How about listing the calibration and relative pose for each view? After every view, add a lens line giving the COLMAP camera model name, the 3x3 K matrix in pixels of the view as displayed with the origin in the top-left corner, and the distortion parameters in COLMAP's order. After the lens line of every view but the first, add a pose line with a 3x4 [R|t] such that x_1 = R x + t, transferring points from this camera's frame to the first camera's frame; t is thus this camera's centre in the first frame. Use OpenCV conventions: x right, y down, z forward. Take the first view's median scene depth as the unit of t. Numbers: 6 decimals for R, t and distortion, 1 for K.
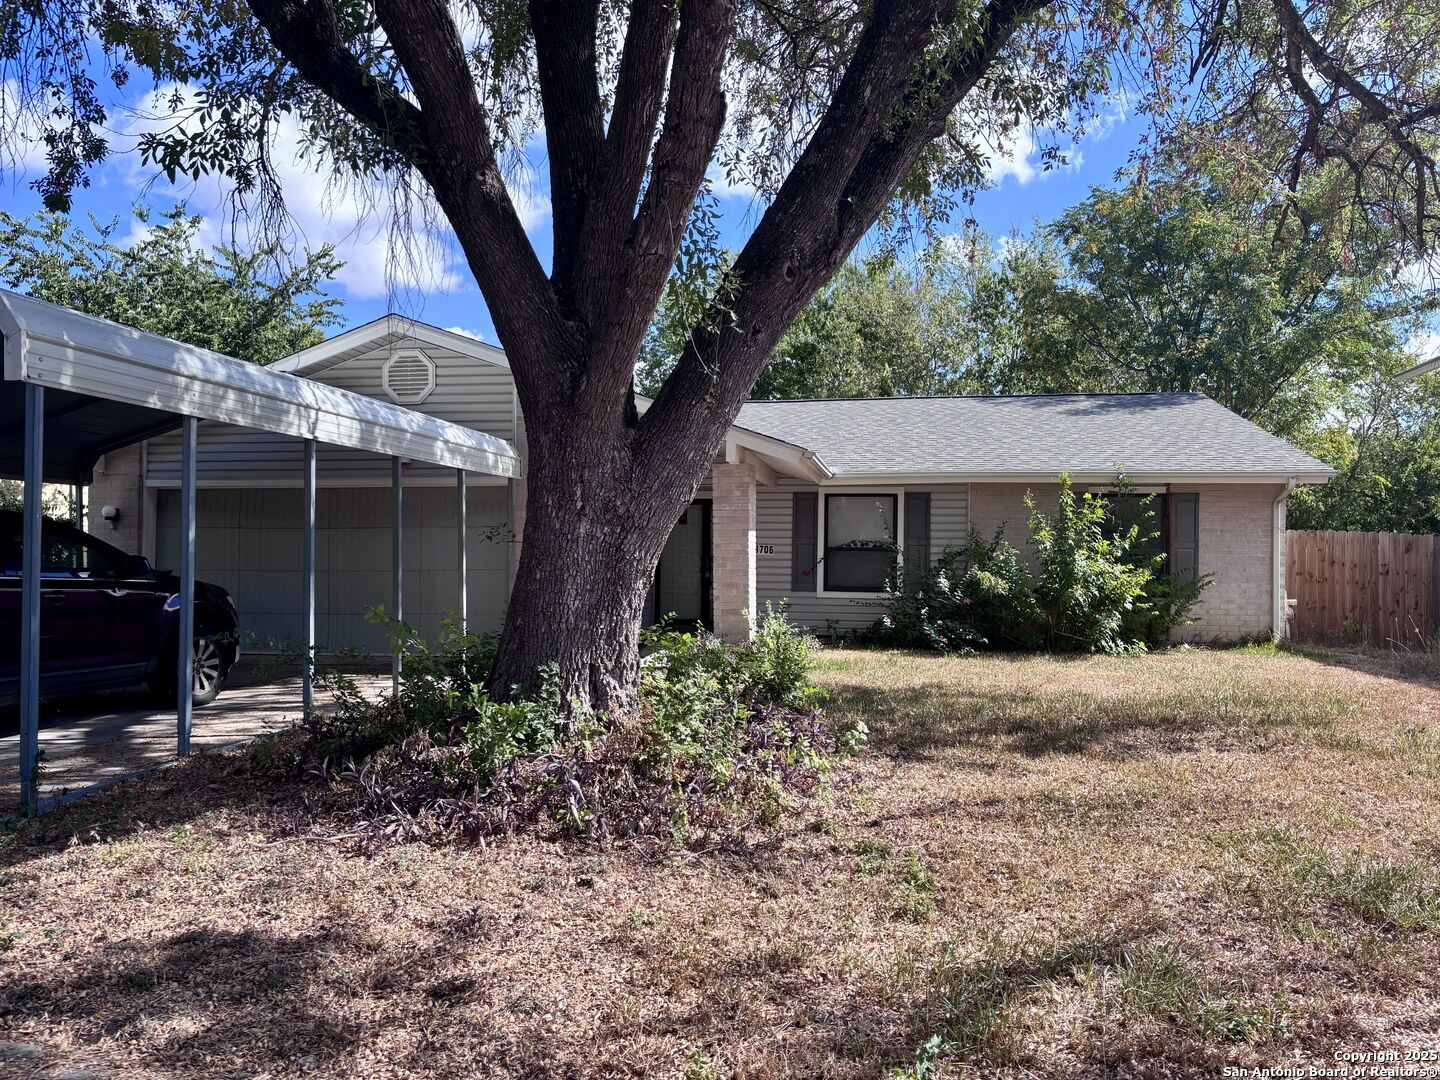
lens RADIAL K [[1095.2, 0, 720.5], [0, 1095.2, 545.0], [0, 0, 1]] dist [0.041817, -0.036251]
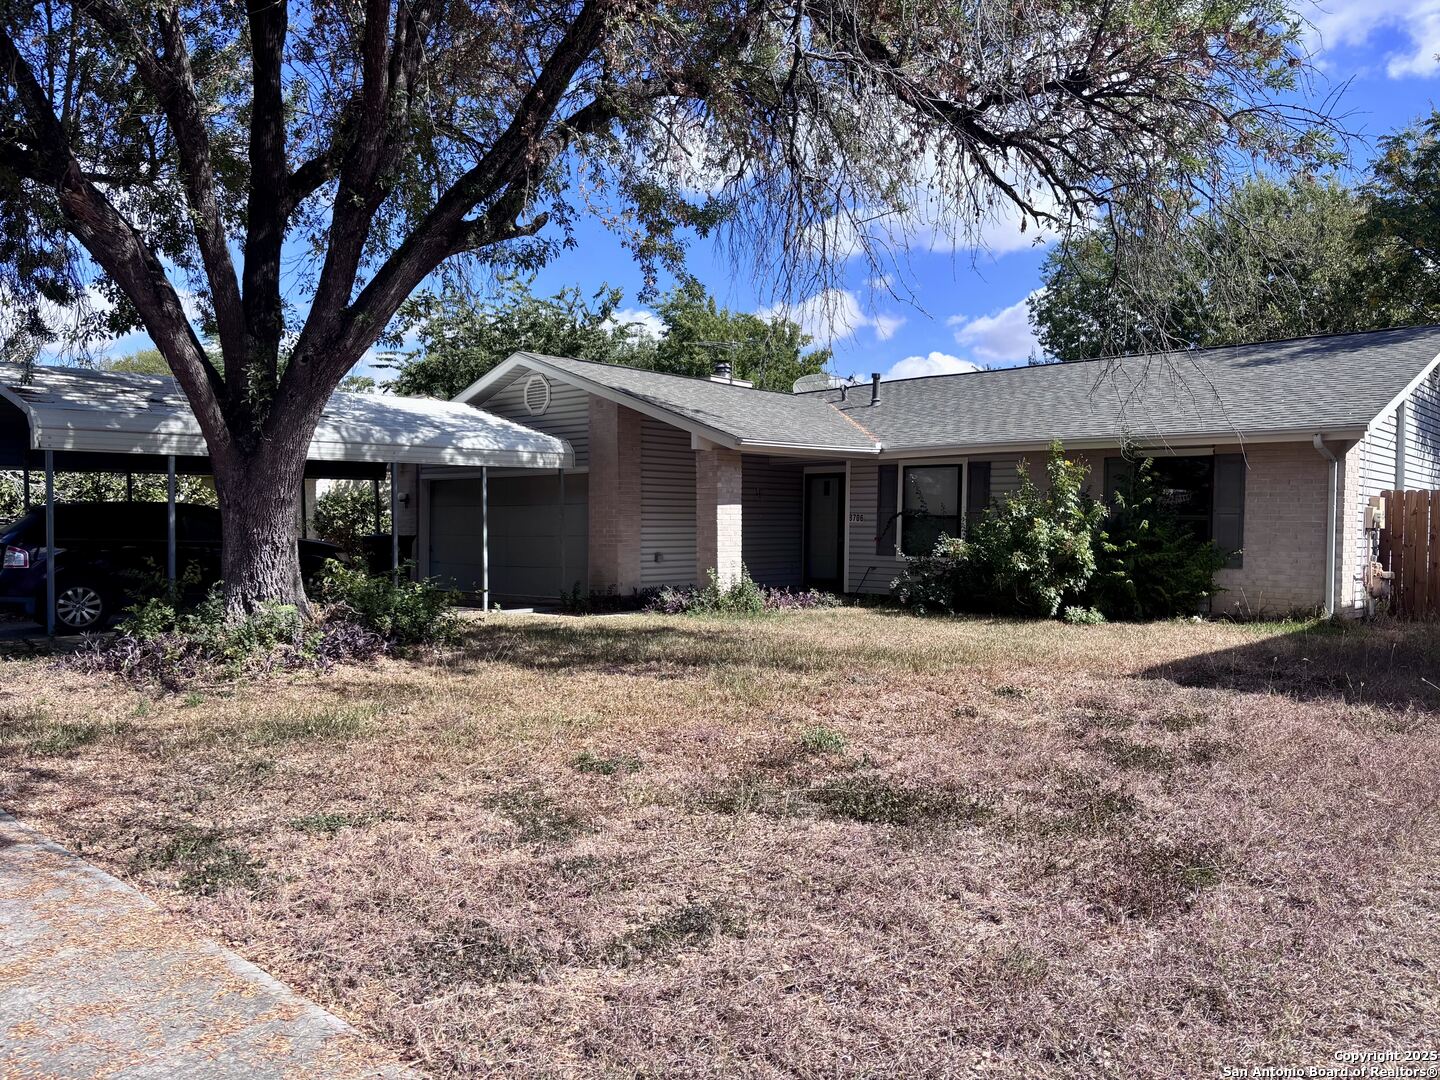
lens RADIAL K [[1095.2, 0, 719.2], [0, 1095.2, 538.9], [0, 0, 1]] dist [0.041817, -0.036251]
pose [[0.822110, 0.005691, -0.569300, 0.854317], [0.011961, 0.999557, 0.027265, -0.009360], [0.569203, -0.029224, 0.821678, -0.004949]]
